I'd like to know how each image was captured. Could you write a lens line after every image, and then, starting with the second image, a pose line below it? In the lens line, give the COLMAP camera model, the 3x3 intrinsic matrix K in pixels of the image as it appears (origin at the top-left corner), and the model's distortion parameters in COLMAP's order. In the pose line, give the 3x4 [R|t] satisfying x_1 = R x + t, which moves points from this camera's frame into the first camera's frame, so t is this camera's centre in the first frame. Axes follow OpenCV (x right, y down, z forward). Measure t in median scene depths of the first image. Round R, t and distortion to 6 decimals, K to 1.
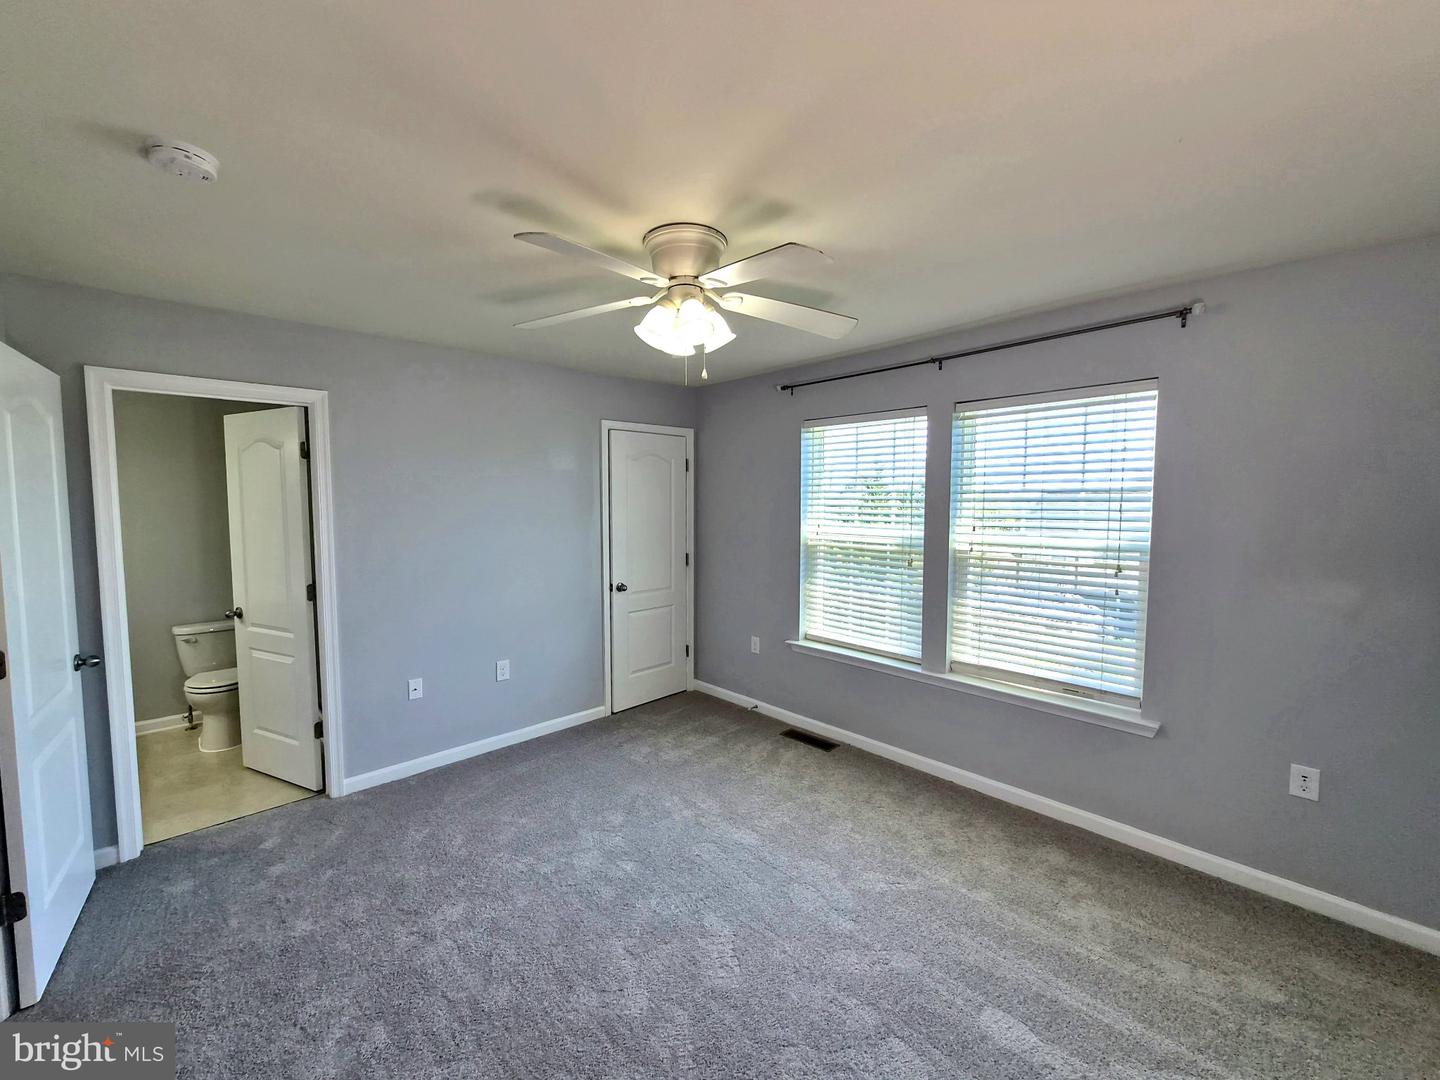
lens RADIAL K [[583.0, 0, 727.9], [0, 583.0, 540.7], [0, 0, 1]] dist [-0.000702, -0.000136]
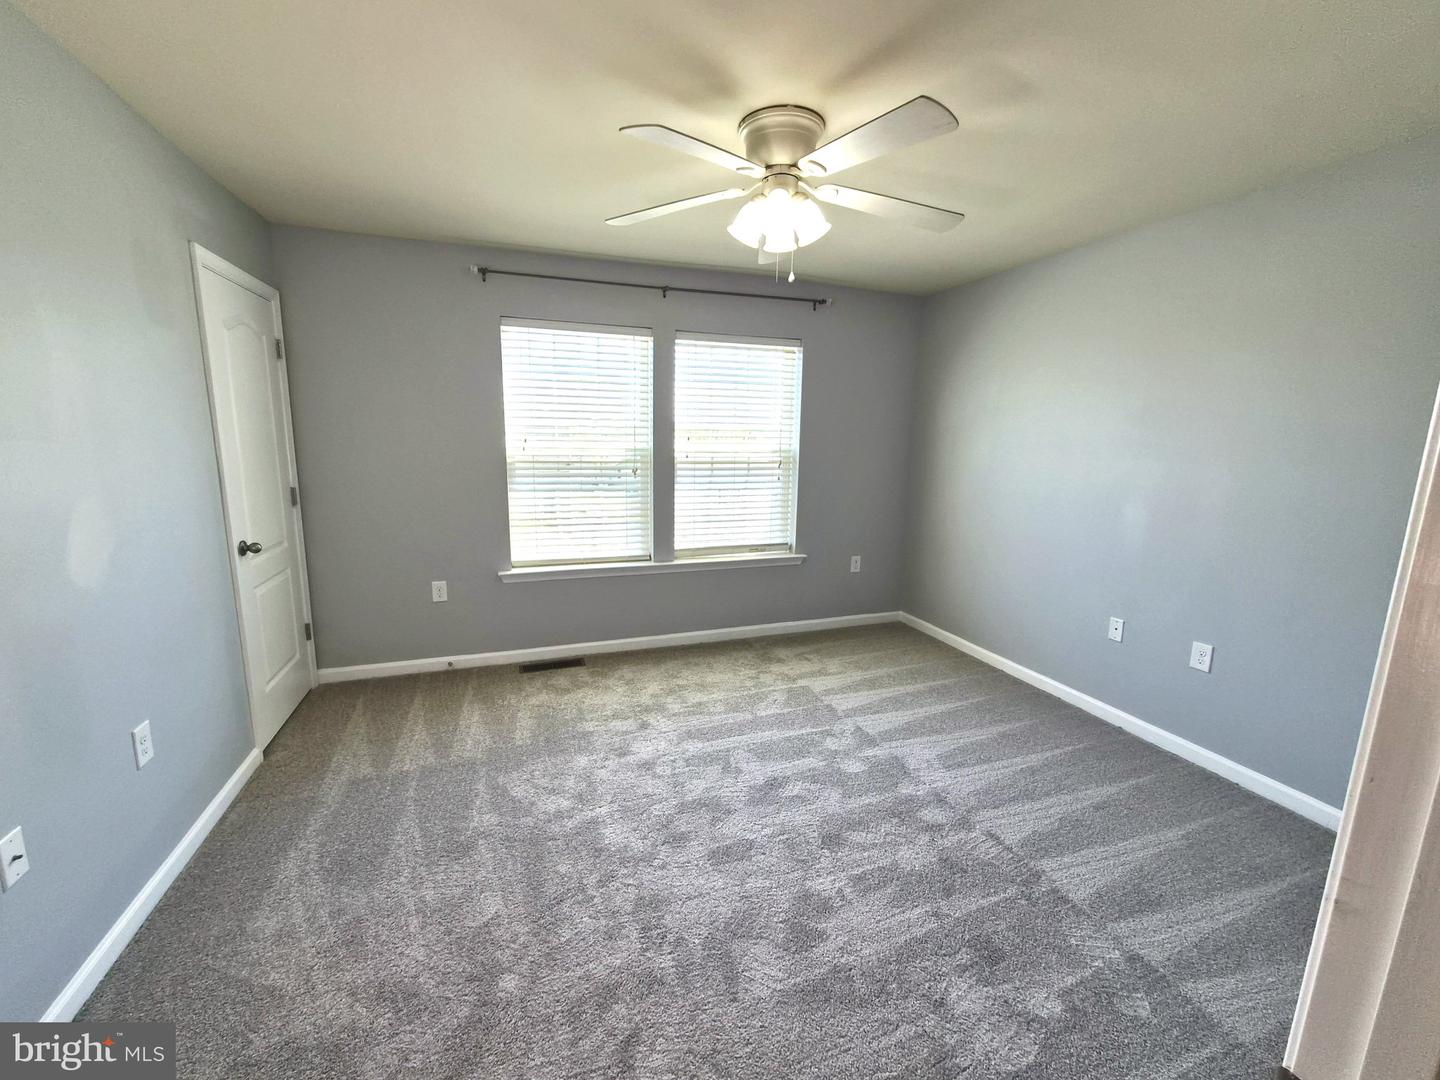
lens RADIAL K [[583.0, 0, 712.3], [0, 583.0, 539.1], [0, 0, 1]] dist [-0.000702, -0.000136]
pose [[0.412034, -0.149921, 0.898750, -0.649457], [0.049704, 0.988600, 0.142122, 0.014661], [-0.909812, -0.013887, 0.414789, 0.409035]]
